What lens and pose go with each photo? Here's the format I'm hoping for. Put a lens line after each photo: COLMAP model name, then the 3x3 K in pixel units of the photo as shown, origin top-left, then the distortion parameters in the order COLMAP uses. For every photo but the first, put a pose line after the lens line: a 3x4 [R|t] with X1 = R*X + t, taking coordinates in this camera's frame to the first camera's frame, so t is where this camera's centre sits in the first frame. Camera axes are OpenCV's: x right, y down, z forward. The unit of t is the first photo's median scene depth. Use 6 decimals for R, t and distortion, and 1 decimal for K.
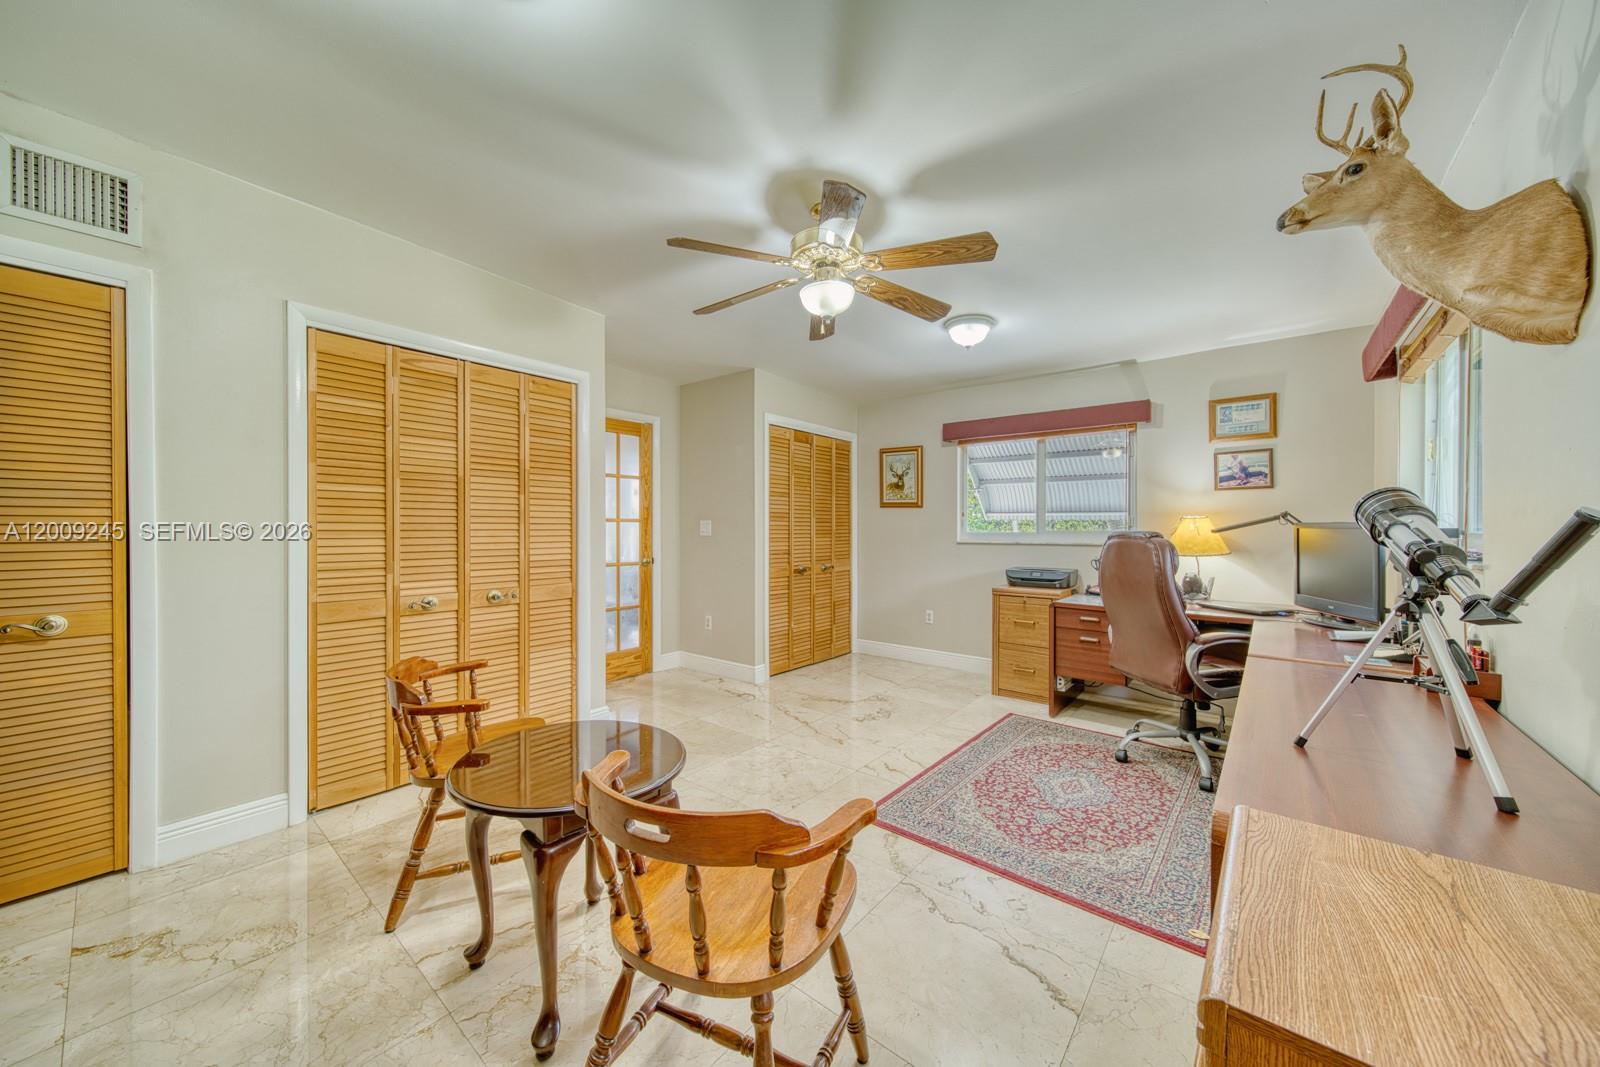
lens RADIAL K [[560.7, 0, 793.7], [0, 560.7, 531.6], [0, 0, 1]] dist [-0.001484, -0.000052]
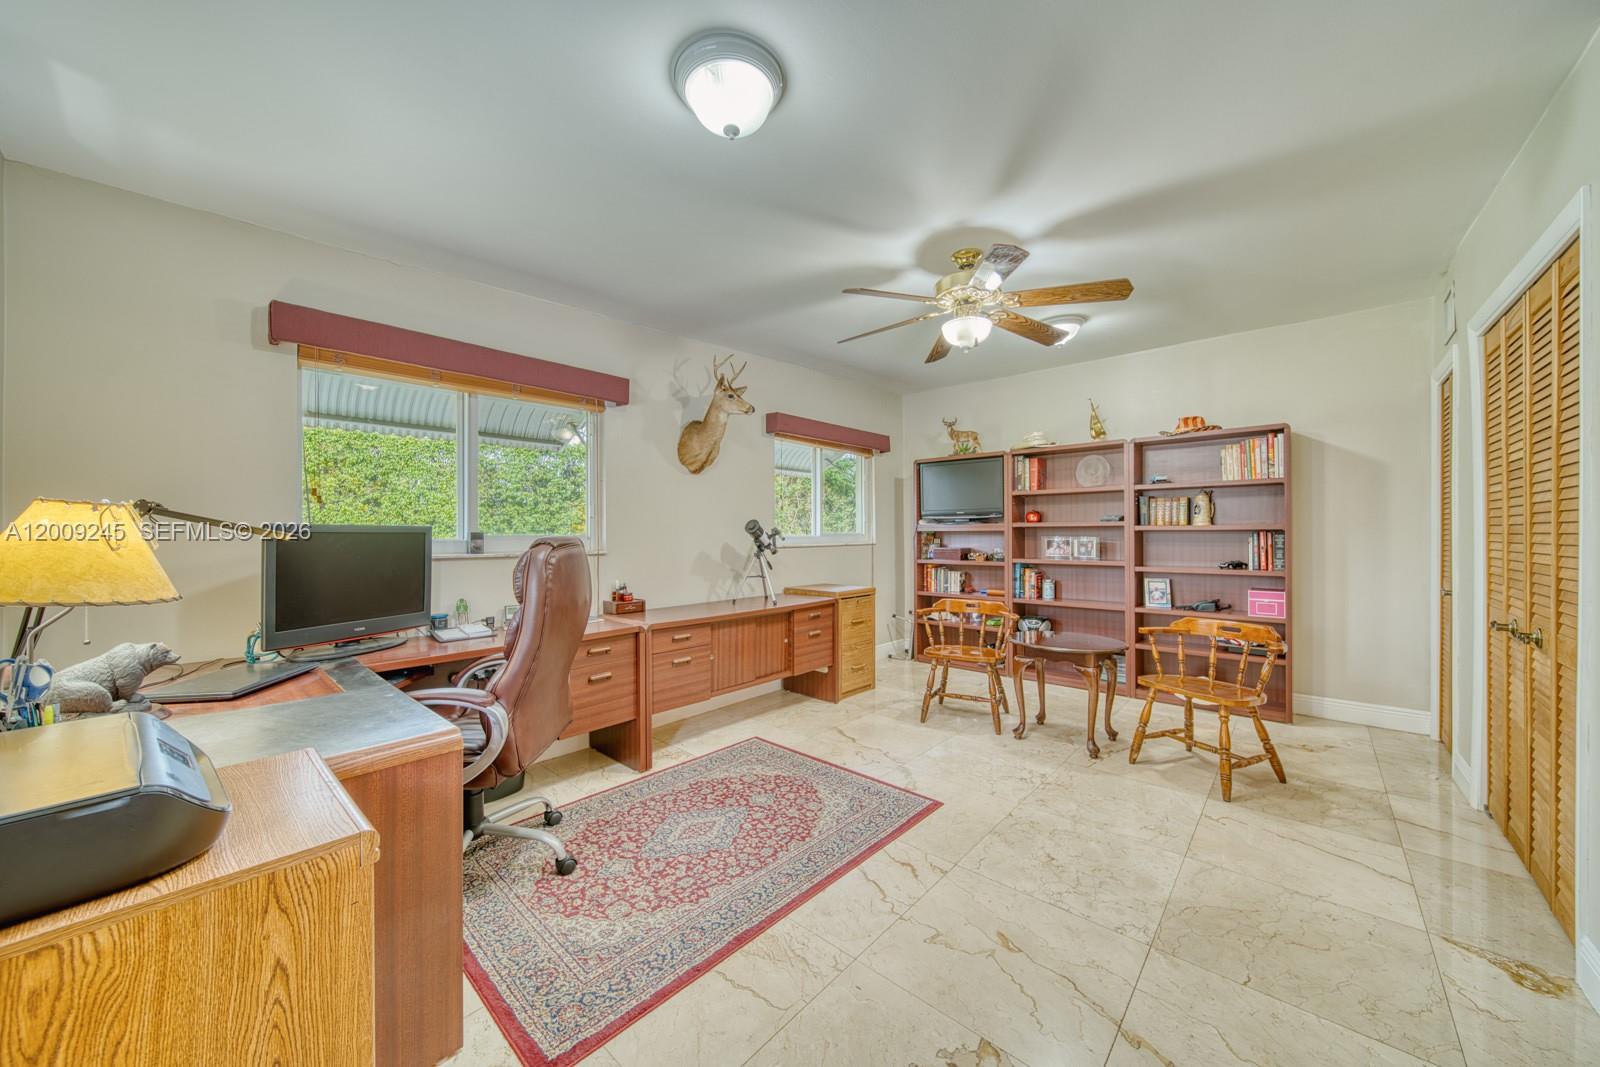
lens RADIAL K [[560.7, 0, 793.7], [0, 560.7, 531.6], [0, 0, 1]] dist [-0.001484, -0.000052]
pose [[-0.998902, -0.000355, 0.046848, 0.311507], [-0.000050, 0.999979, 0.006518, -0.008552], [-0.046849, 0.006509, -0.998881, 1.870821]]
